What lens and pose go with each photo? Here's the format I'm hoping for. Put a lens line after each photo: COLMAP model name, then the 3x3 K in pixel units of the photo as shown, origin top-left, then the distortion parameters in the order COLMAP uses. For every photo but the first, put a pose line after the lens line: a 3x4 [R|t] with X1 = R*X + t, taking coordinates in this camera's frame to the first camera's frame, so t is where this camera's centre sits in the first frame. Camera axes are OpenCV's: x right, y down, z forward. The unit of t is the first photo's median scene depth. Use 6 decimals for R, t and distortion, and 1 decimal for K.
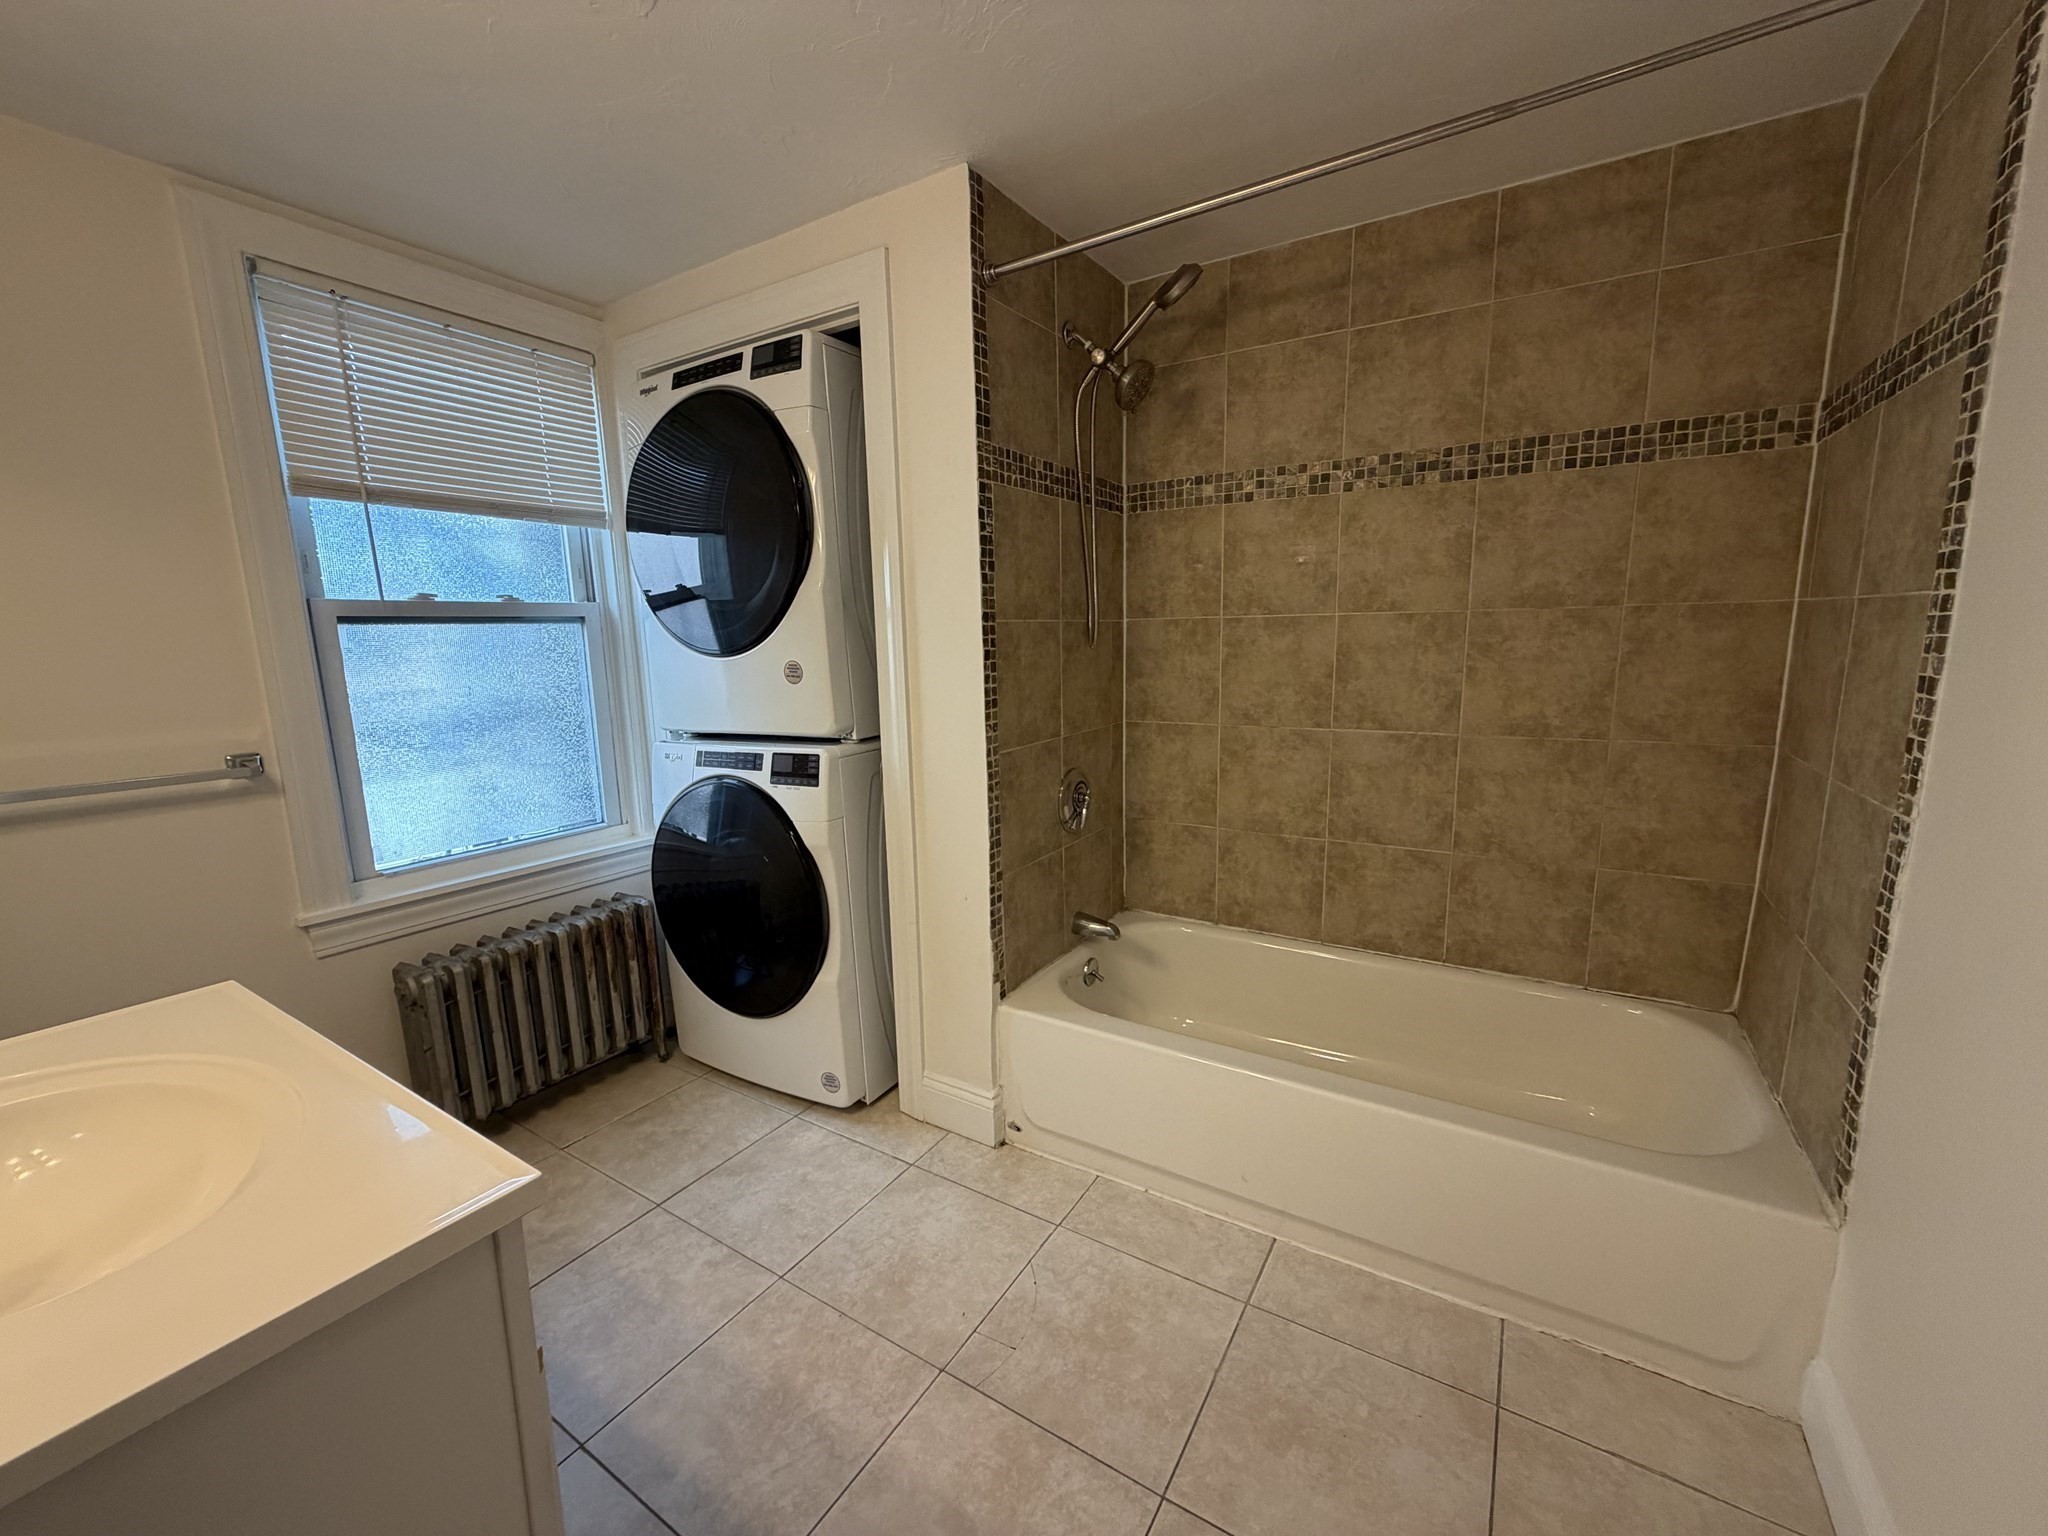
lens RADIAL K [[815.3, 0, 1017.2], [0, 815.3, 769.1], [0, 0, 1]] dist [-0.001987, -0.000233]
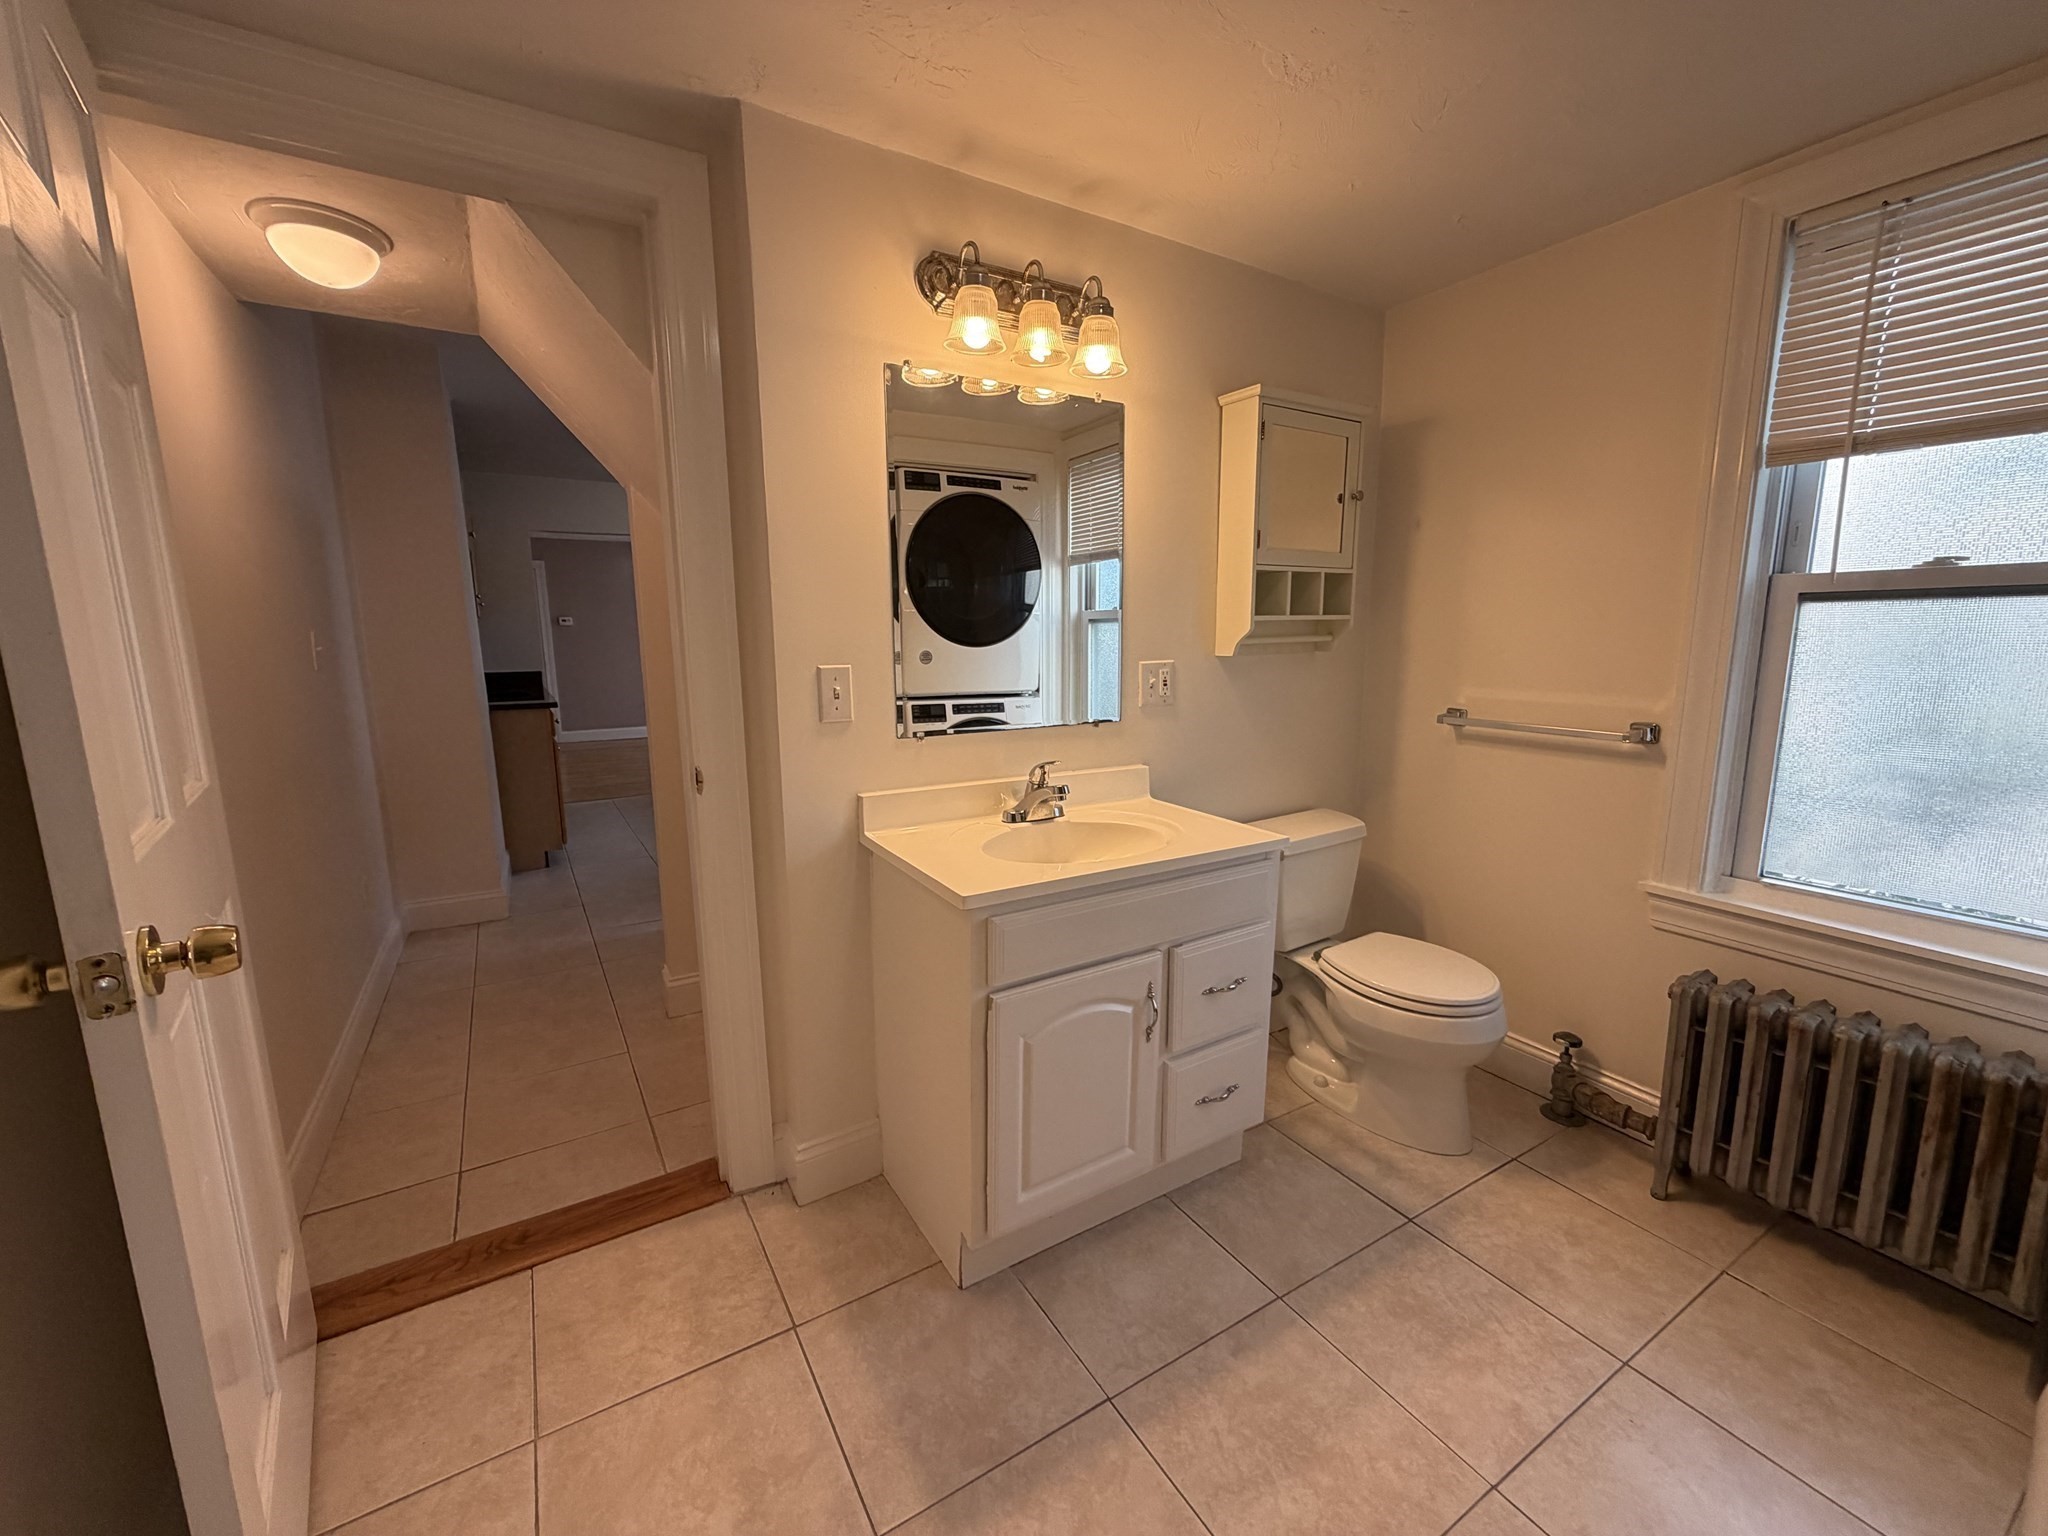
lens RADIAL K [[815.3, 0, 1017.2], [0, 815.3, 769.1], [0, 0, 1]] dist [-0.001987, -0.000233]
pose [[-0.444631, 0.173585, -0.878733, 0.373691], [-0.129653, 0.958237, 0.254894, -0.118002], [0.886281, 0.227264, -0.403556, 0.639755]]
